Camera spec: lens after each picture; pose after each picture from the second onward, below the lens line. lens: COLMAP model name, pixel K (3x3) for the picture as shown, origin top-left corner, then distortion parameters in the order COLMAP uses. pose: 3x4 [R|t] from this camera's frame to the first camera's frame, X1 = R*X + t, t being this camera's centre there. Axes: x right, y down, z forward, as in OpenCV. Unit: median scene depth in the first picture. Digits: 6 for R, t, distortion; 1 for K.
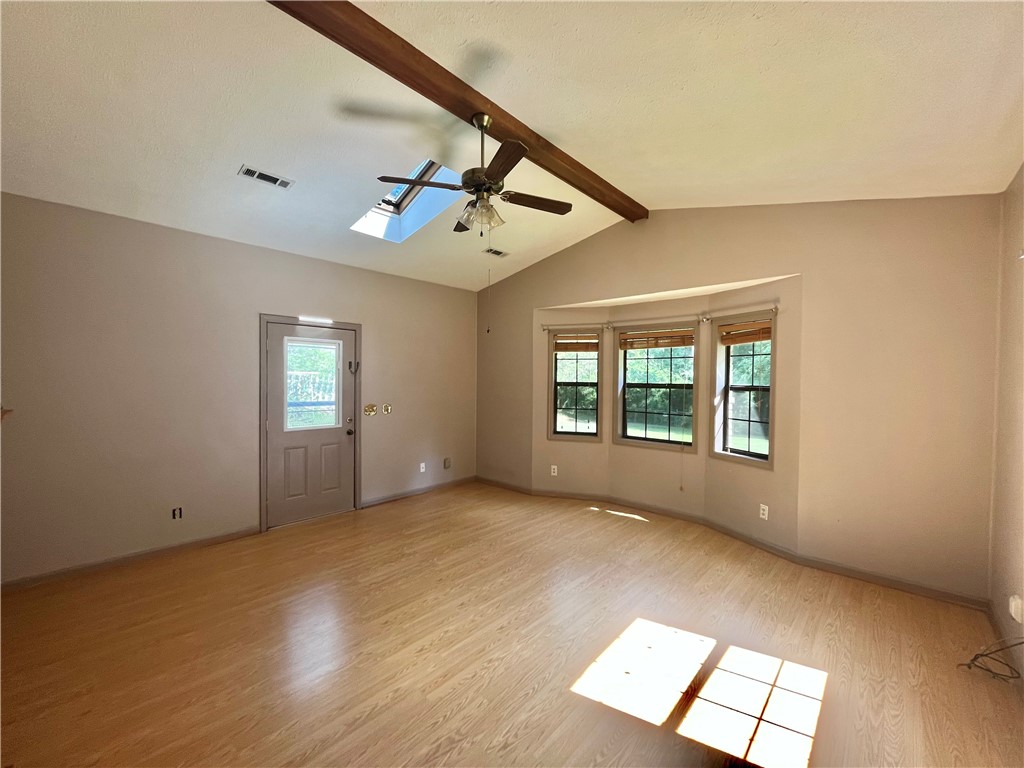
lens RADIAL K [[416.6, 0, 506.7], [0, 416.6, 385.7], [0, 0, 1]] dist [-0.001303, 0.000019]
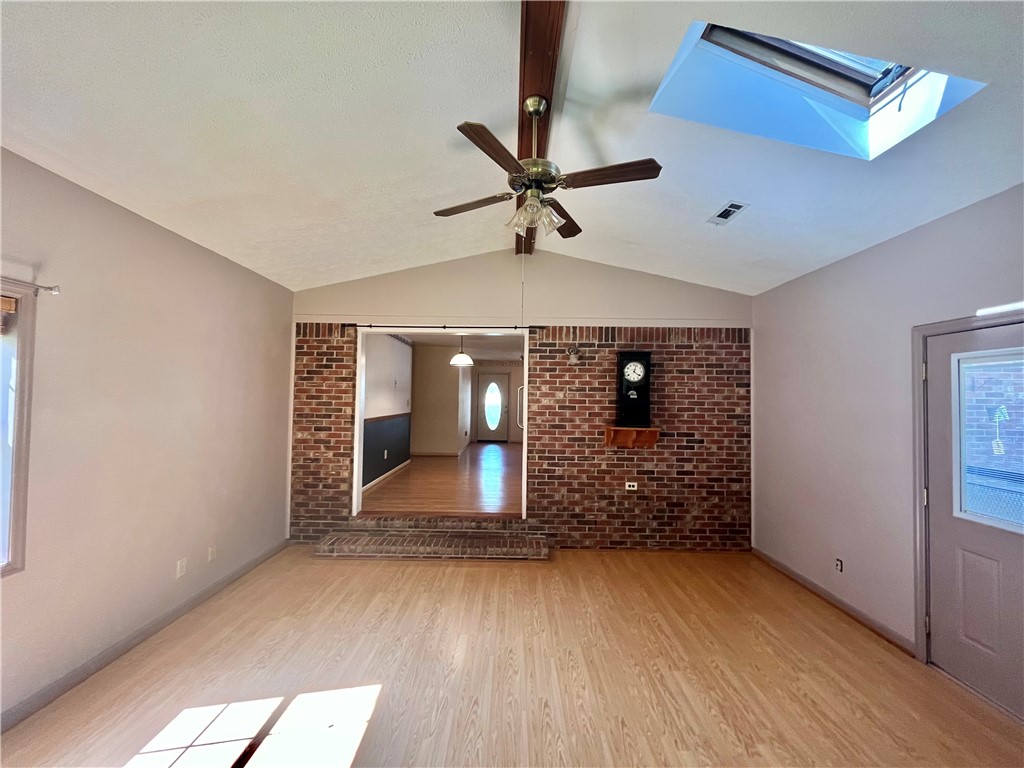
lens RADIAL K [[416.6, 0, 506.7], [0, 416.6, 385.7], [0, 0, 1]] dist [-0.001303, 0.000019]
pose [[-0.742031, -0.040923, -0.669115, 0.393700], [-0.032100, 0.999159, -0.025510, -0.043484], [0.669596, 0.002549, -0.742721, 1.208149]]
